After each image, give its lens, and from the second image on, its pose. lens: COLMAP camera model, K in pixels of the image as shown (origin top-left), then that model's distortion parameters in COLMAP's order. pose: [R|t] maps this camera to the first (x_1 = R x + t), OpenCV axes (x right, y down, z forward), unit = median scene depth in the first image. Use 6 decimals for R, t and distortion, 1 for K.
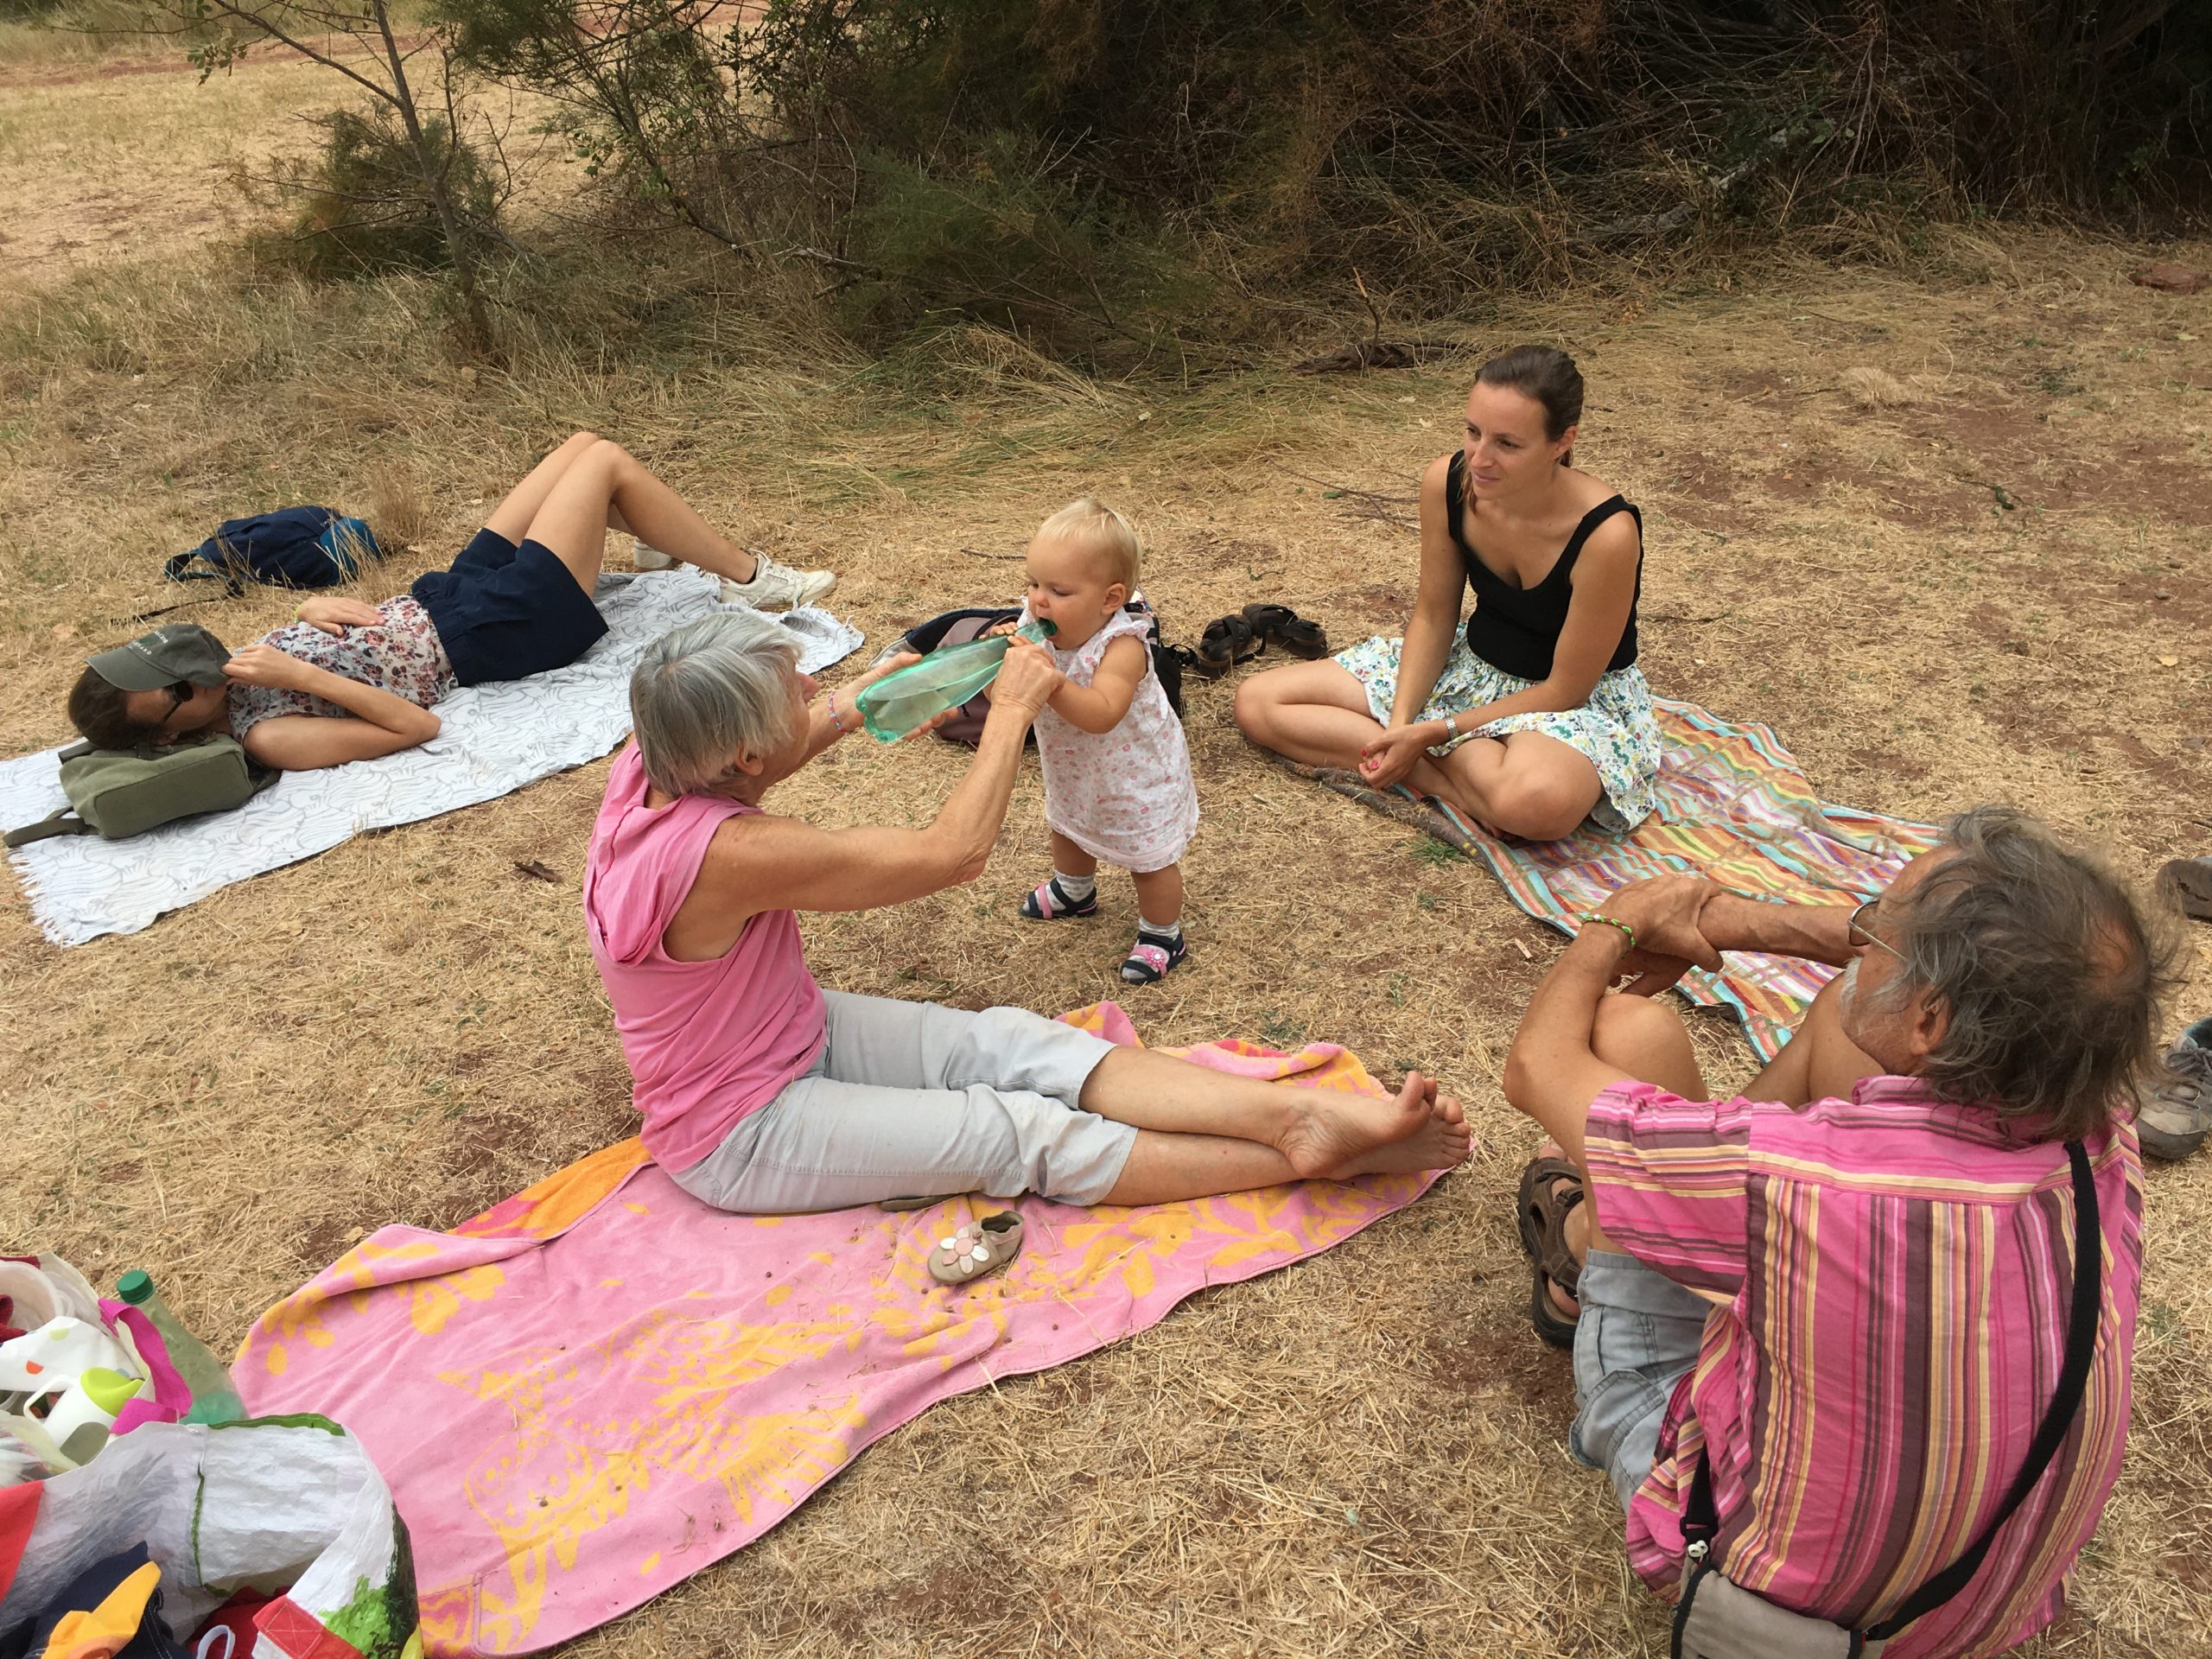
lens RADIAL K [[1909.2, 0, 1106.0], [0, 1909.2, 829.5], [0, 0, 1]] dist [0.142447, -0.191675]
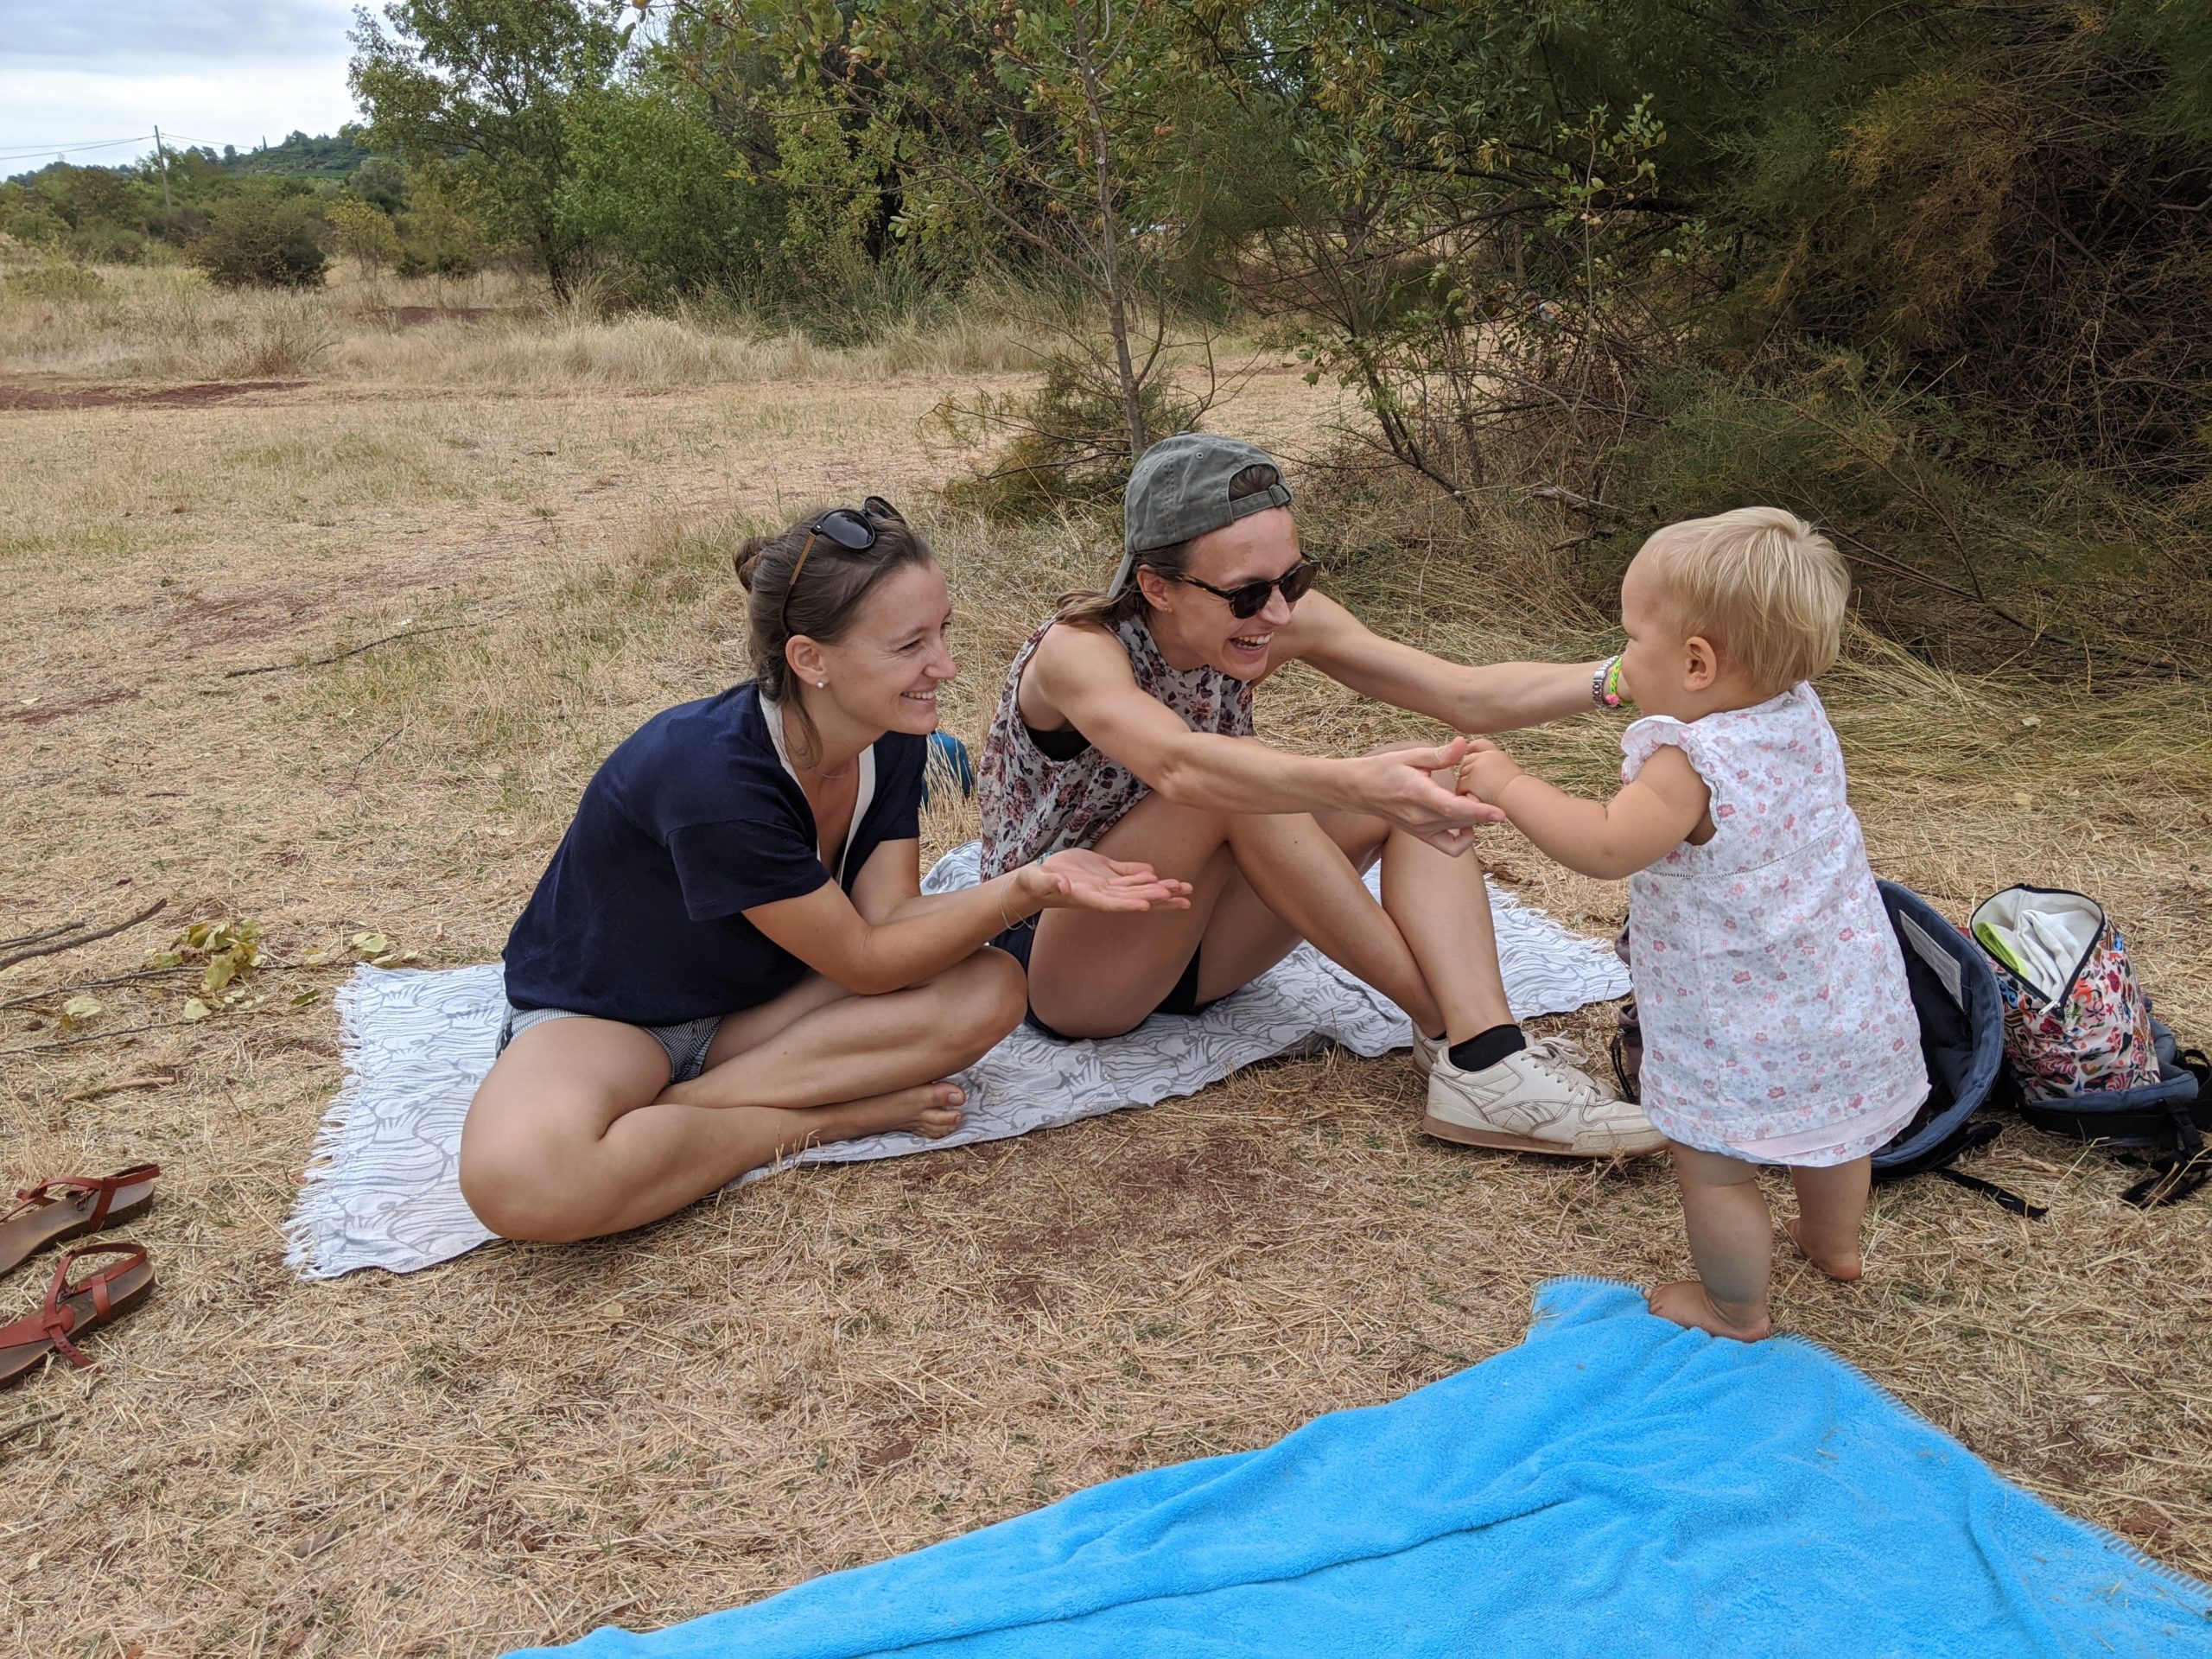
lens RADIAL K [[1830.4, 0, 1106.0], [0, 1830.4, 829.5], [0, 0, 1]] dist [-0.003917, -0.007873]
pose [[0.938673, 0.121892, -0.322544, -0.070702], [-0.177767, 0.972607, -0.149782, -0.019736], [0.295452, 0.197934, 0.934629, 0.282982]]
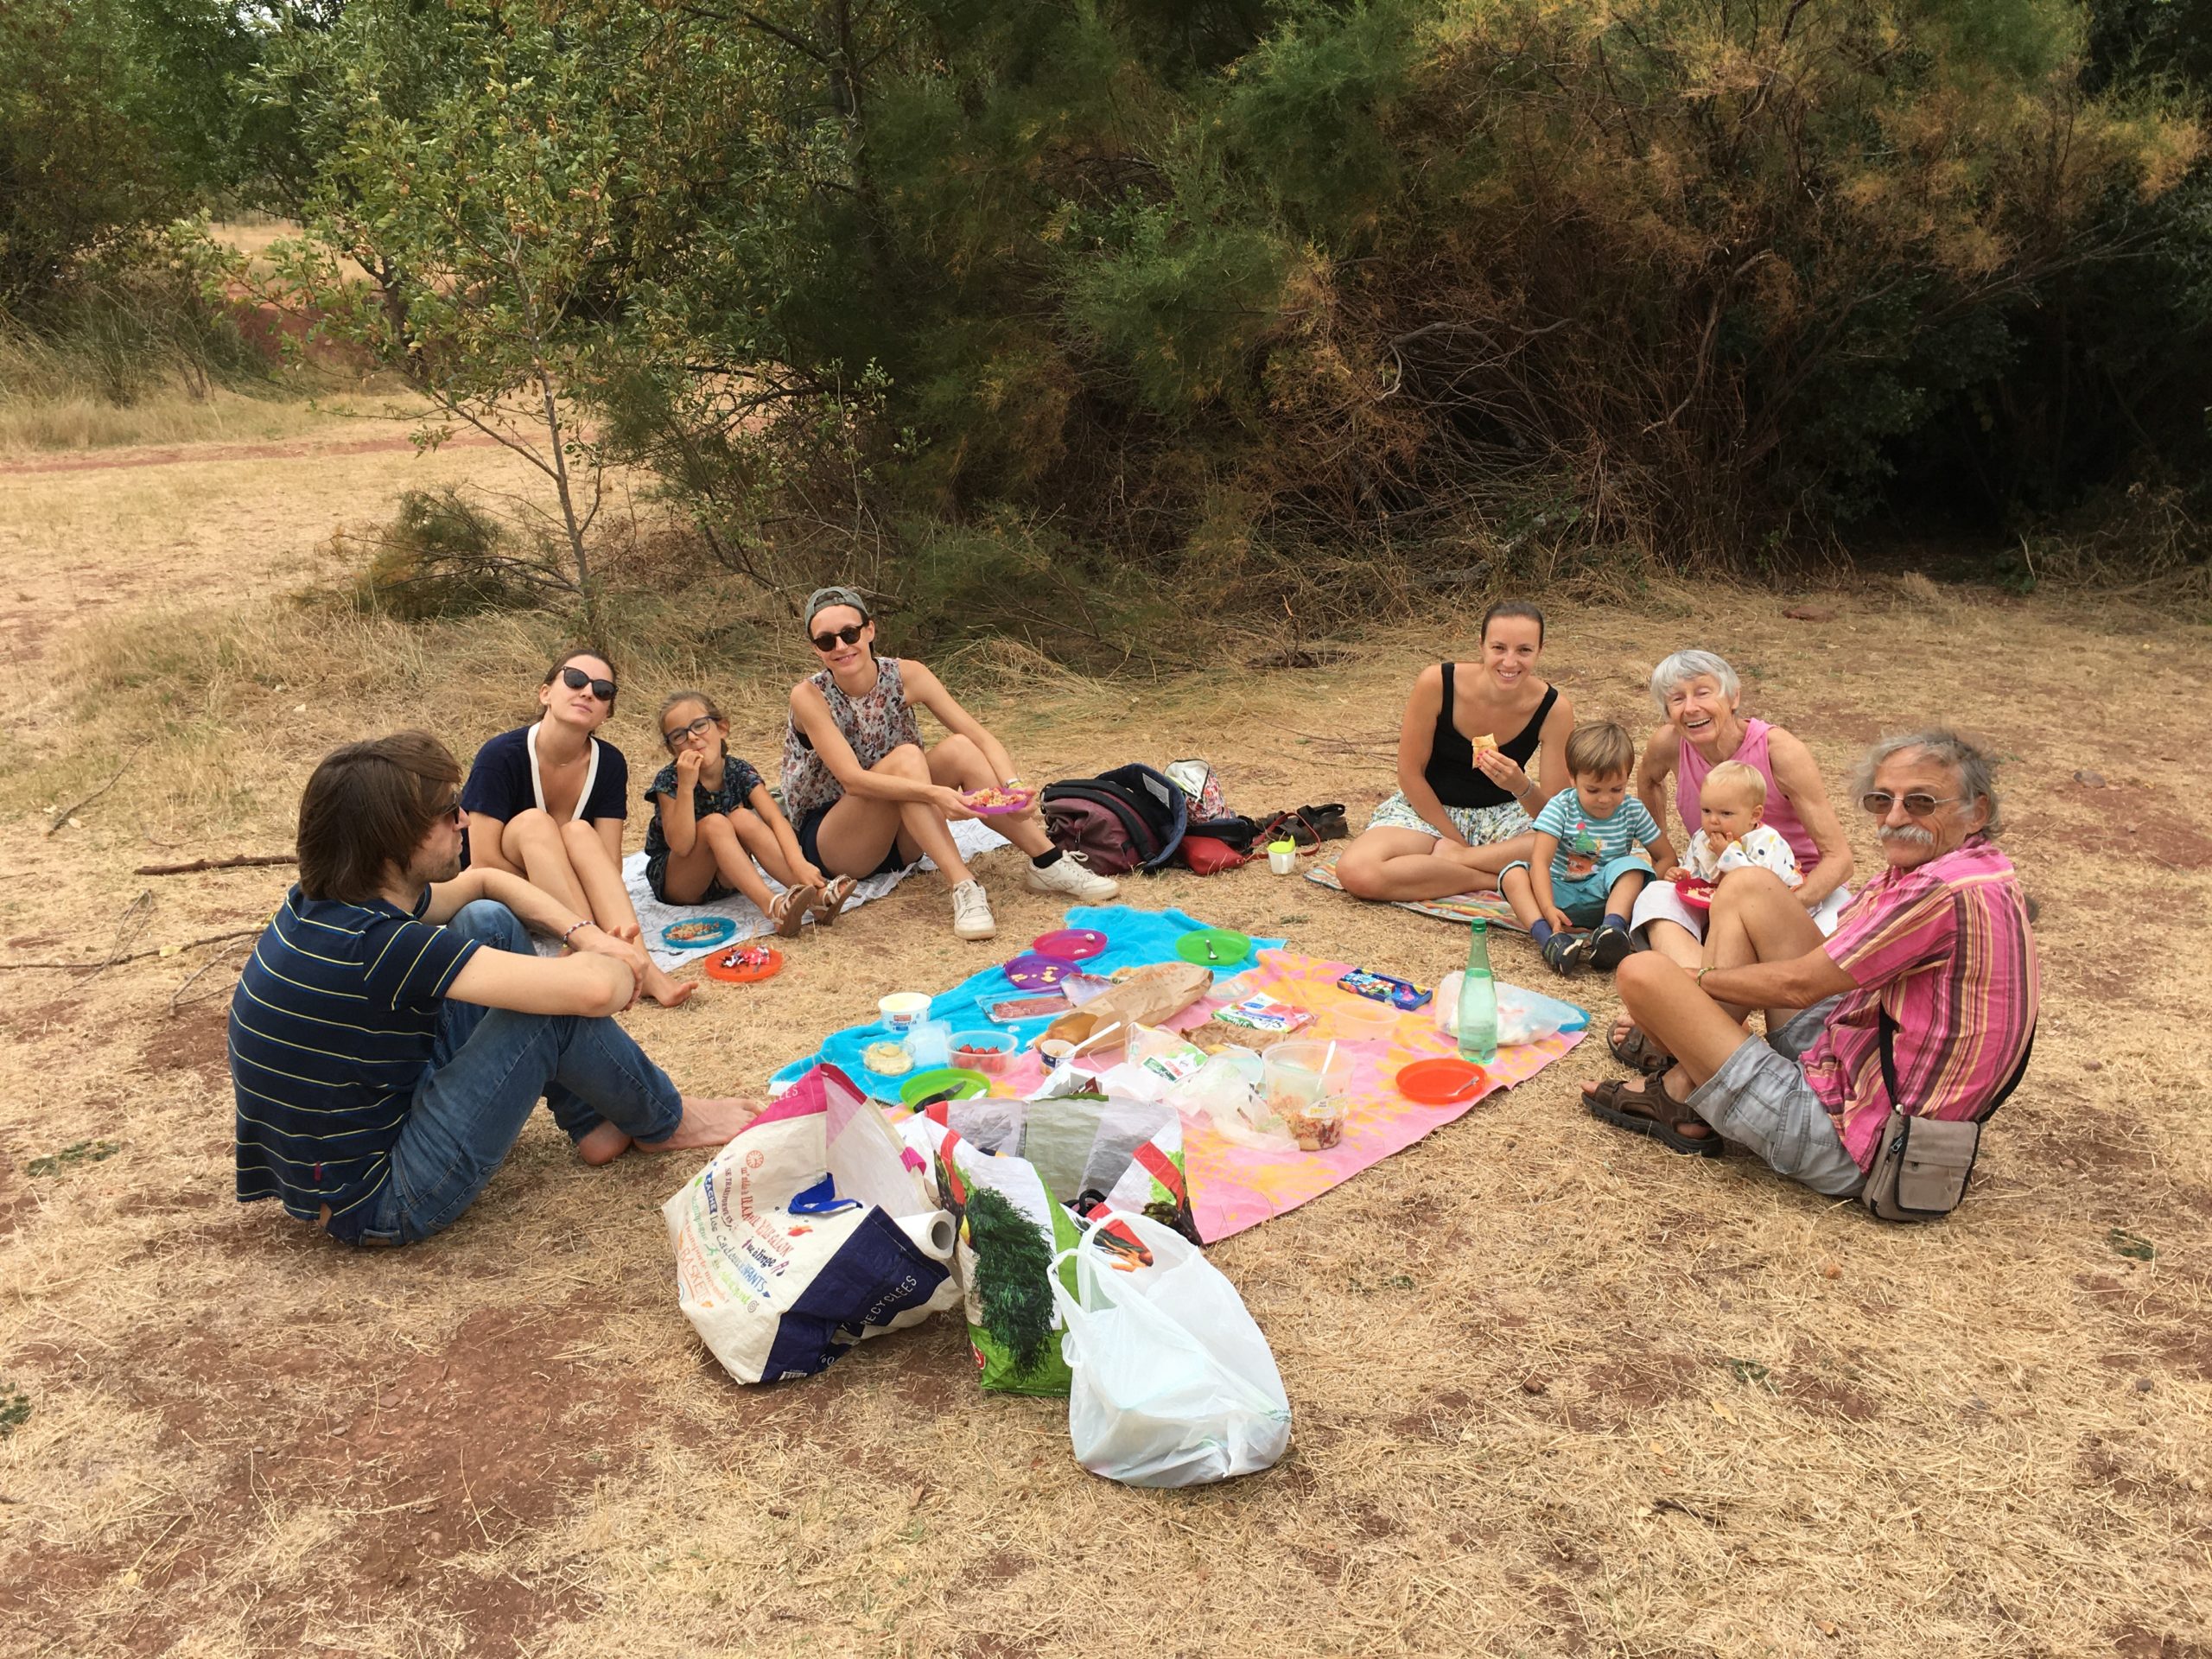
lens RADIAL K [[1909.2, 0, 1106.0], [0, 1909.2, 829.5], [0, 0, 1]] dist [0.142447, -0.191675]
pose [[0.983764, -0.017061, 0.178651, -0.228766], [0.052848, 0.978871, -0.197532, 0.131695], [-0.171507, 0.203766, 0.963880, -0.260624]]
